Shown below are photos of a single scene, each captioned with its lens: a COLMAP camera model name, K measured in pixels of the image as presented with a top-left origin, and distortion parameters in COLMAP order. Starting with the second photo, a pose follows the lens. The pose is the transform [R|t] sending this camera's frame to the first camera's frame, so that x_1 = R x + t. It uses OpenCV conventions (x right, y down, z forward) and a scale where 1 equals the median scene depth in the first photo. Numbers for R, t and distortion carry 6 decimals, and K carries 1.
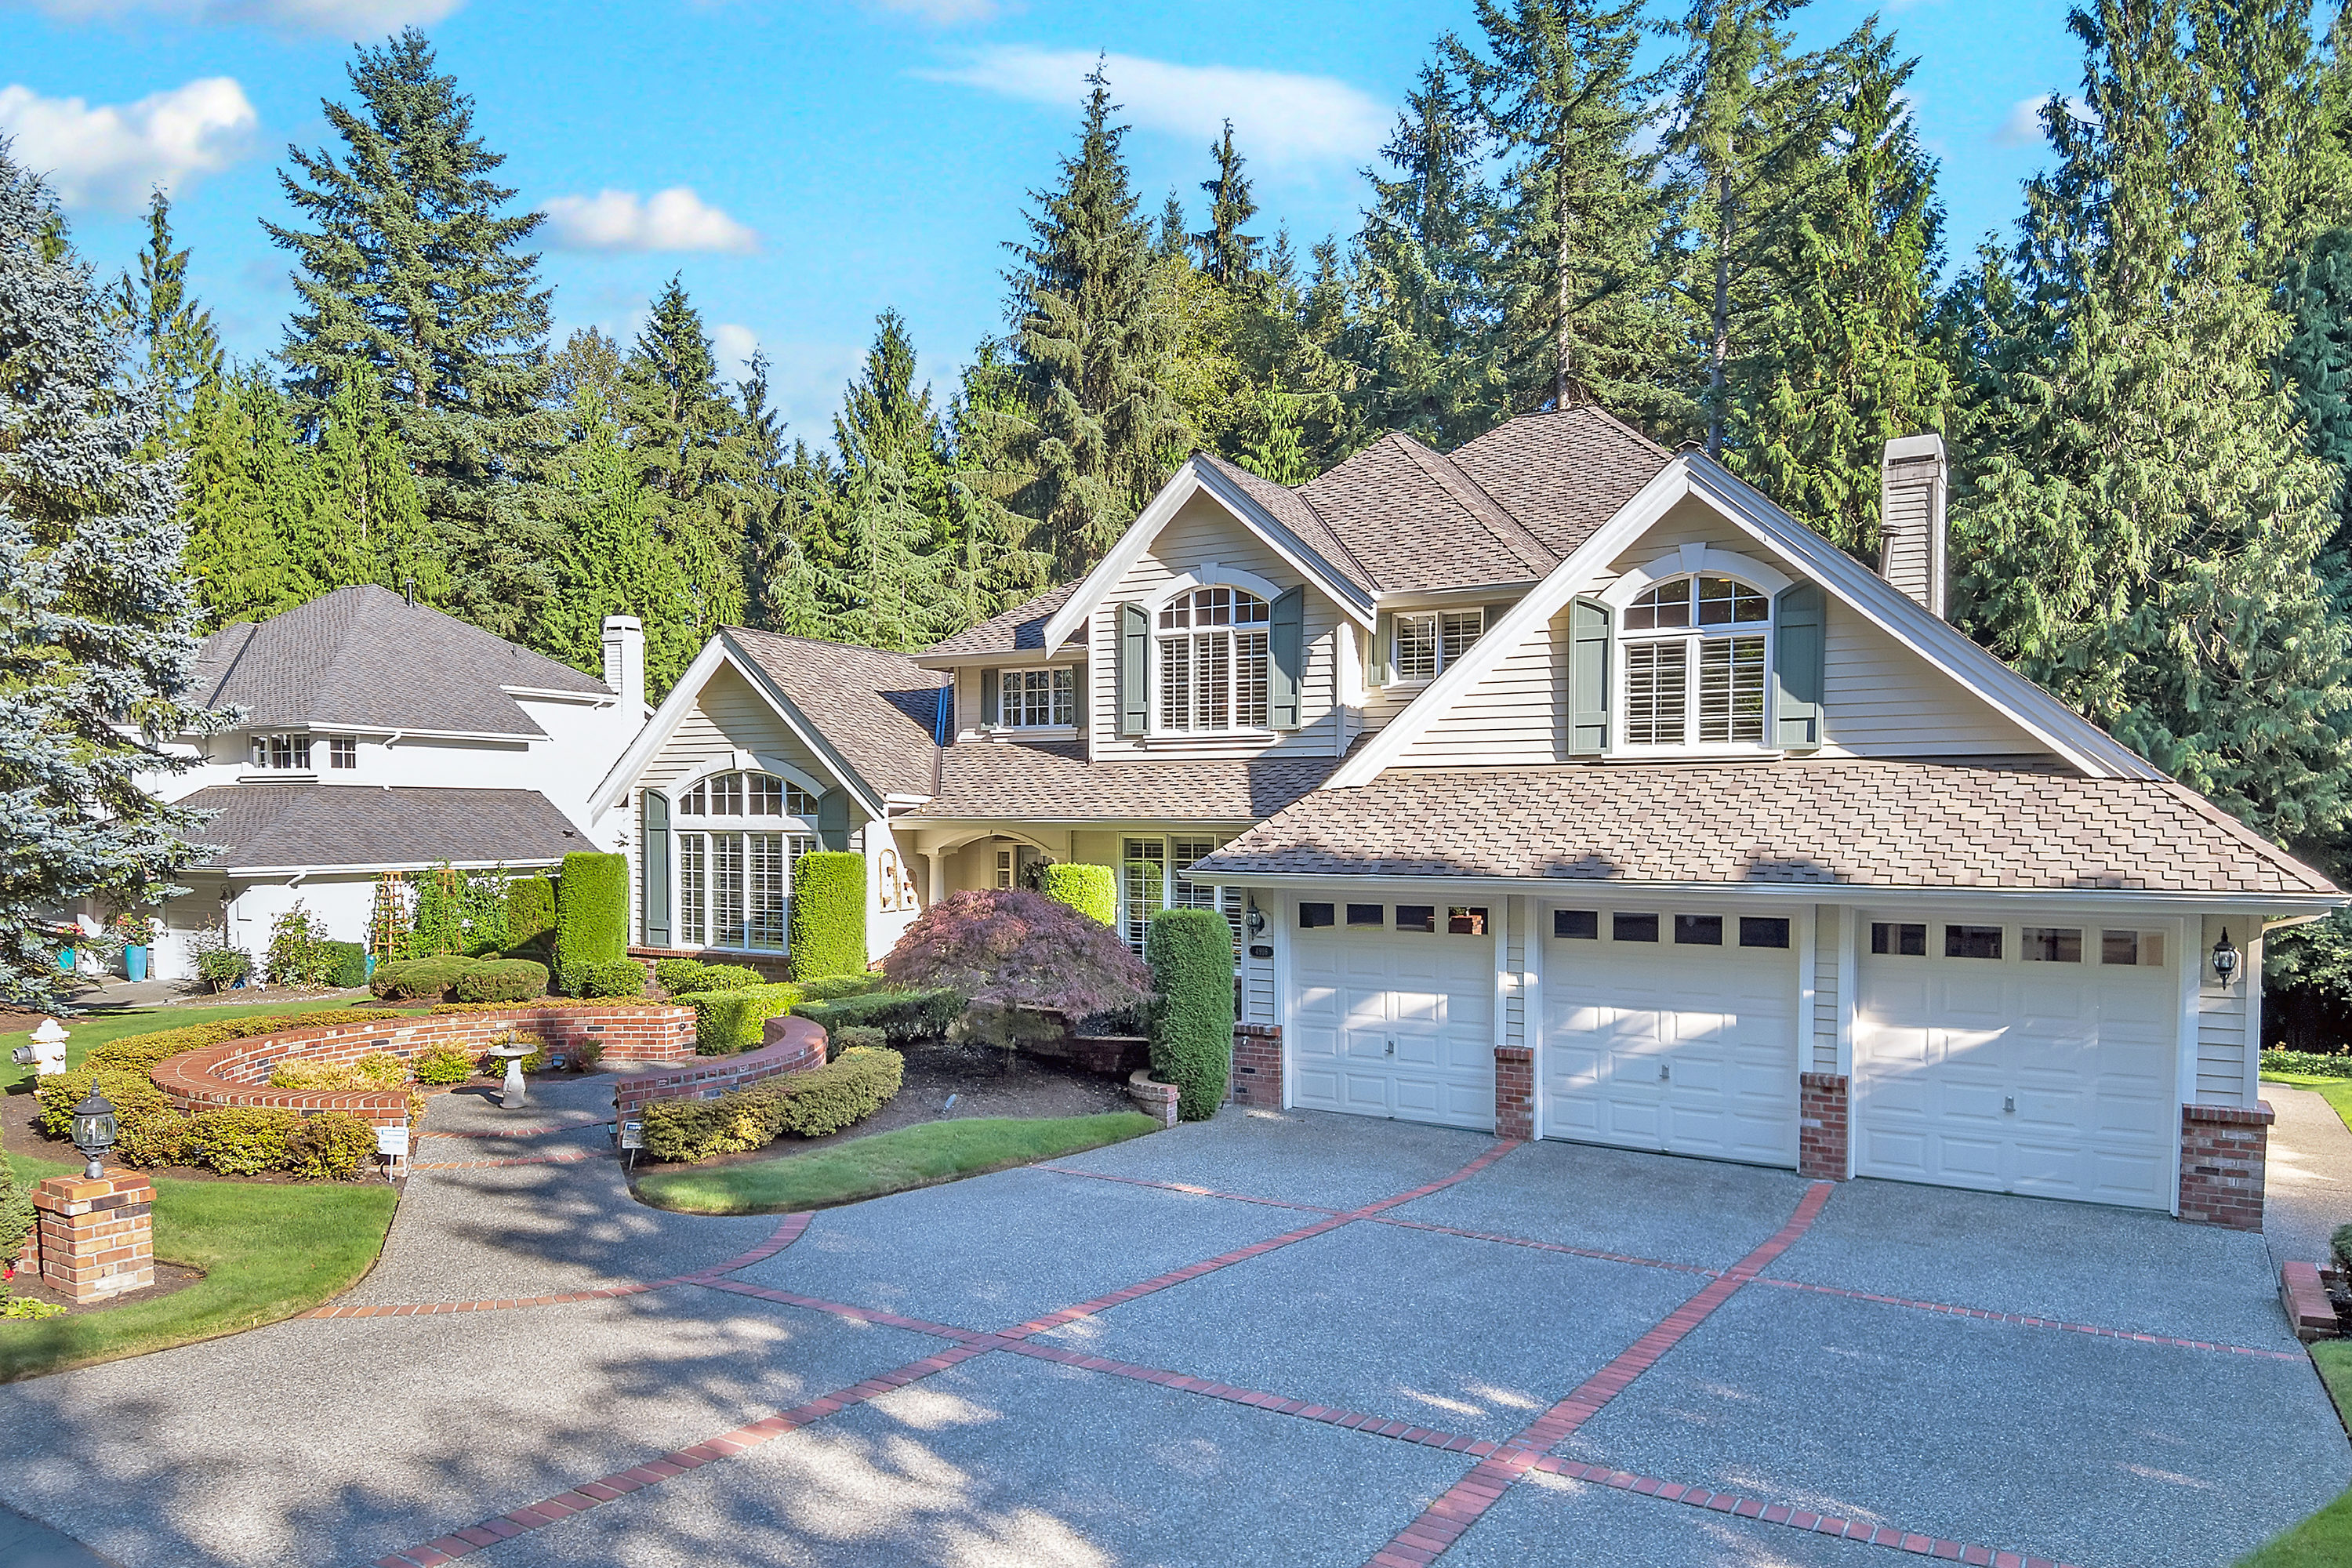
lens RADIAL K [[1398.3, 0, 1172.8], [0, 1398.3, 818.4], [0, 0, 1]] dist [0.077382, -0.097429]
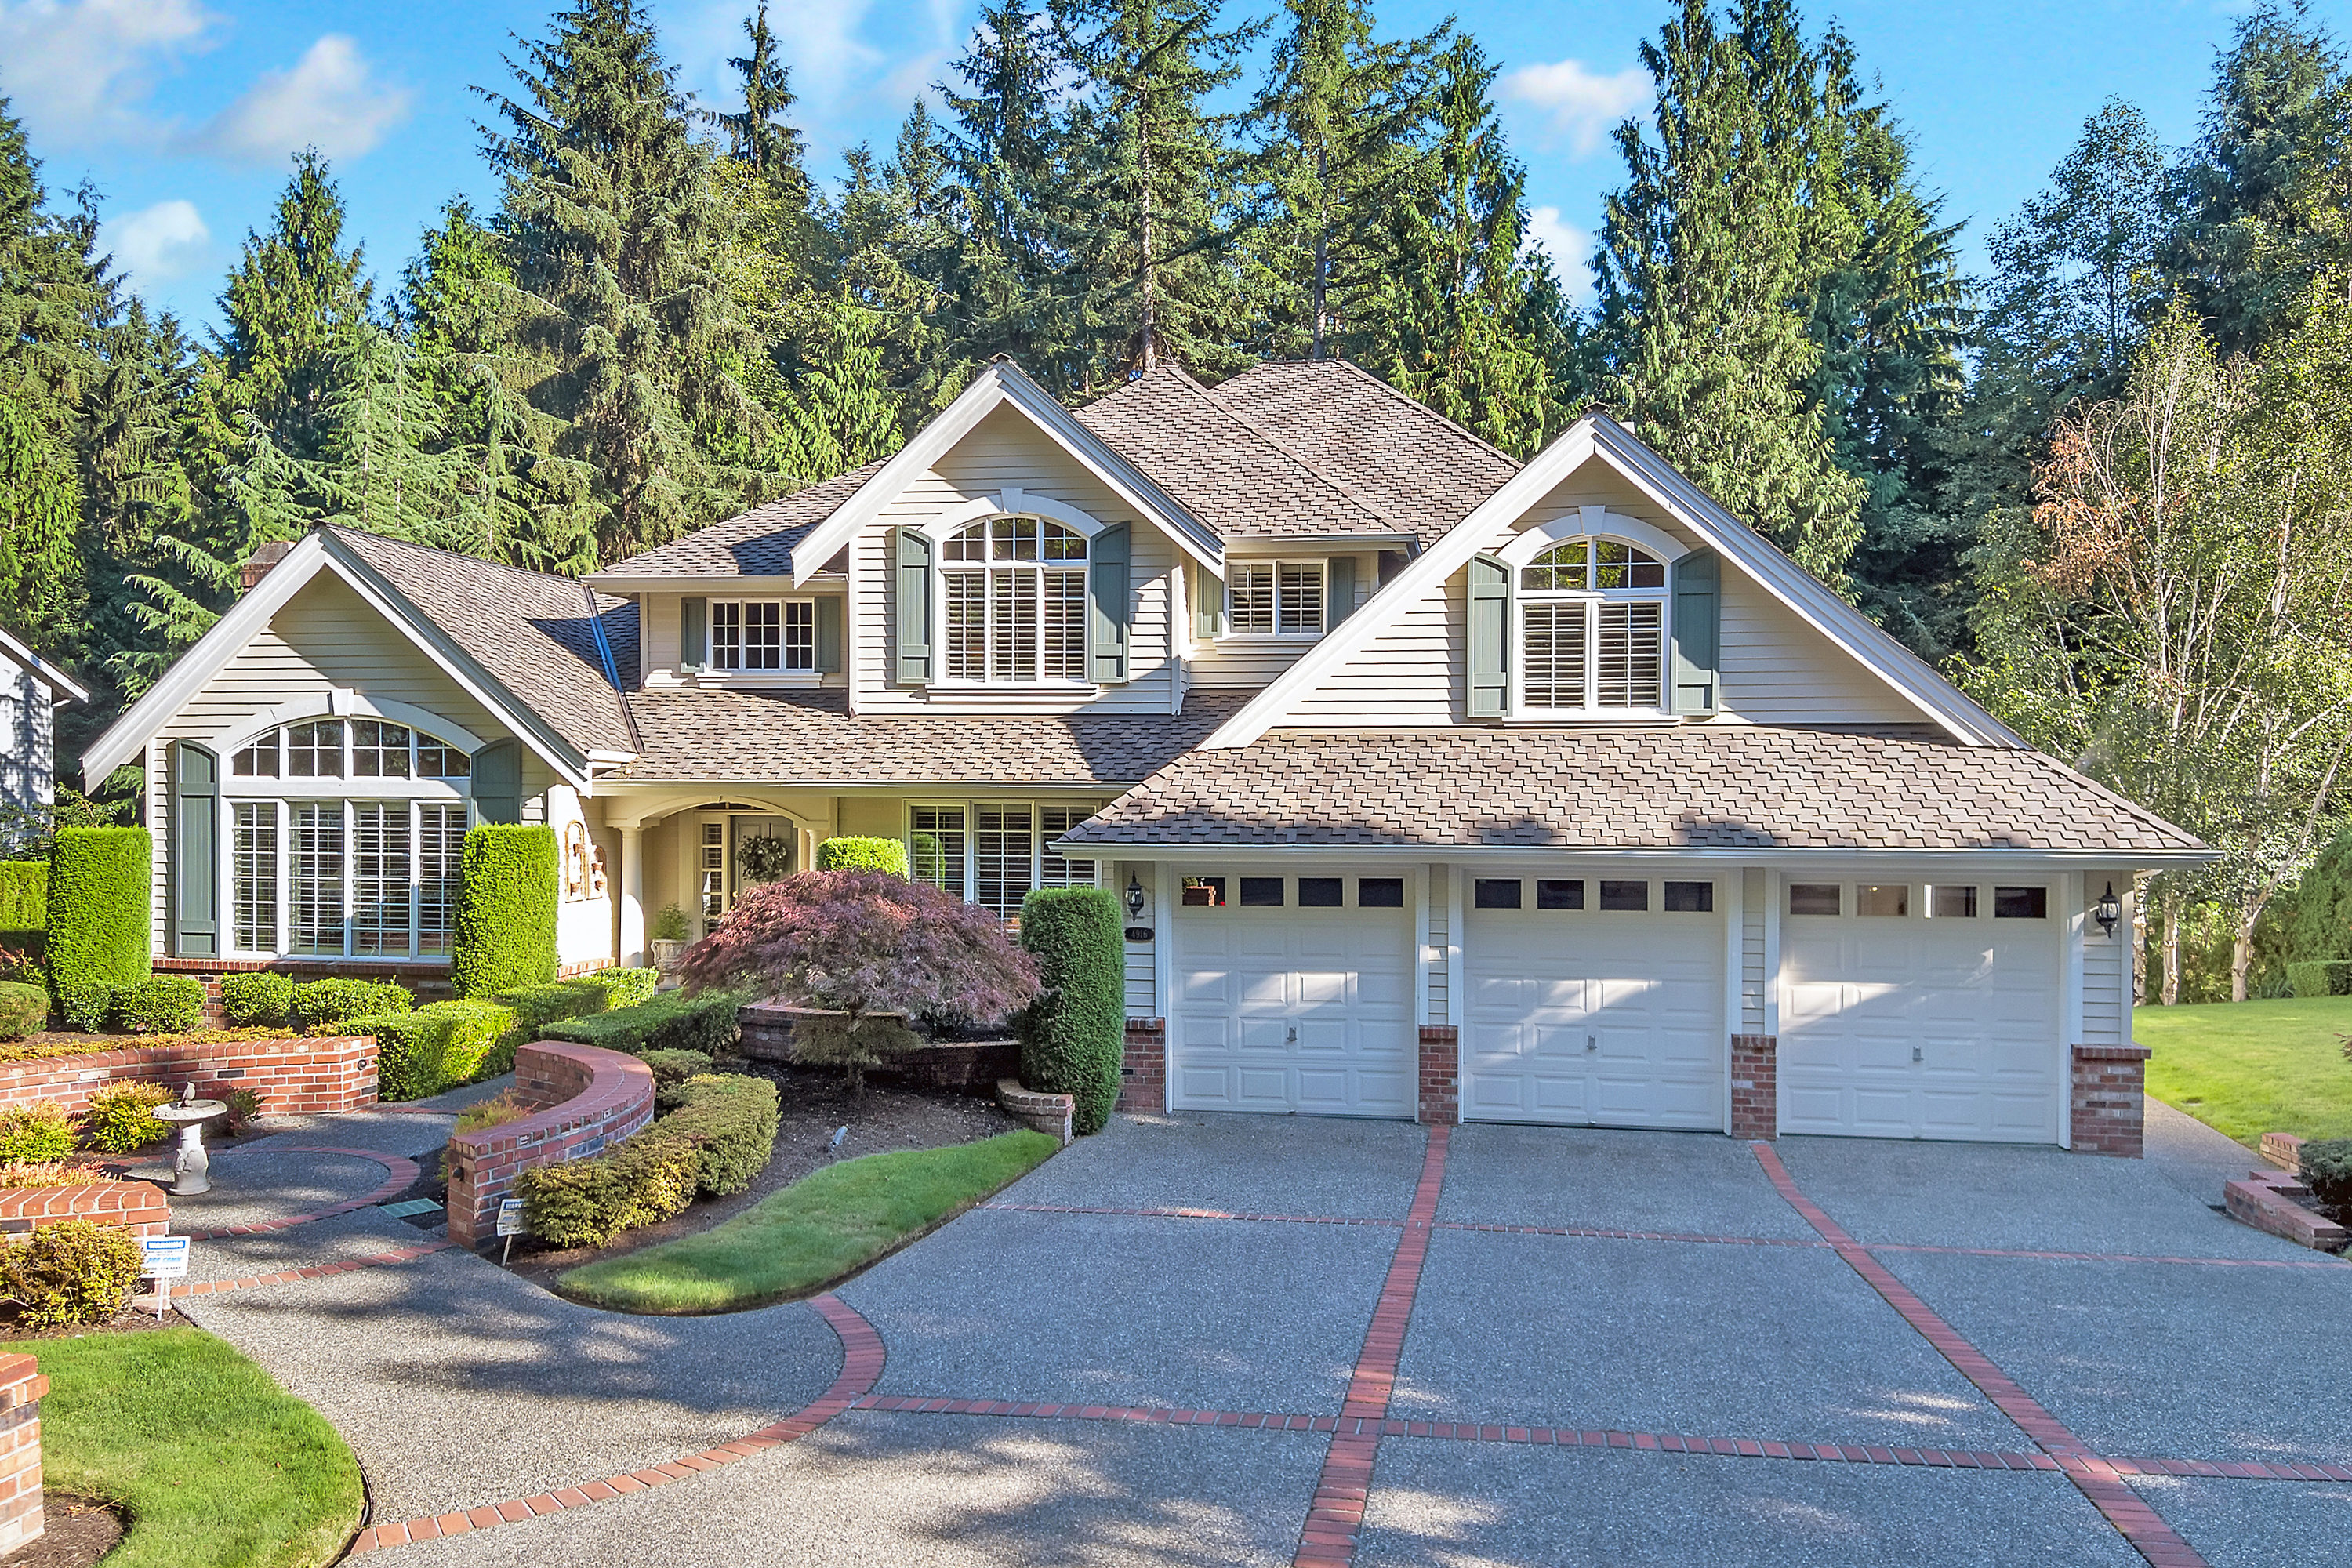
lens RADIAL K [[1510.1, 0, 1259.2], [0, 1510.1, 762.2], [0, 0, 1]] dist [0.071393, -0.095153]
pose [[0.928047, 0.008895, 0.372356, -0.180886], [-0.002620, 0.999846, -0.017355, 0.003157], [-0.372453, 0.015130, 0.927928, 0.076329]]
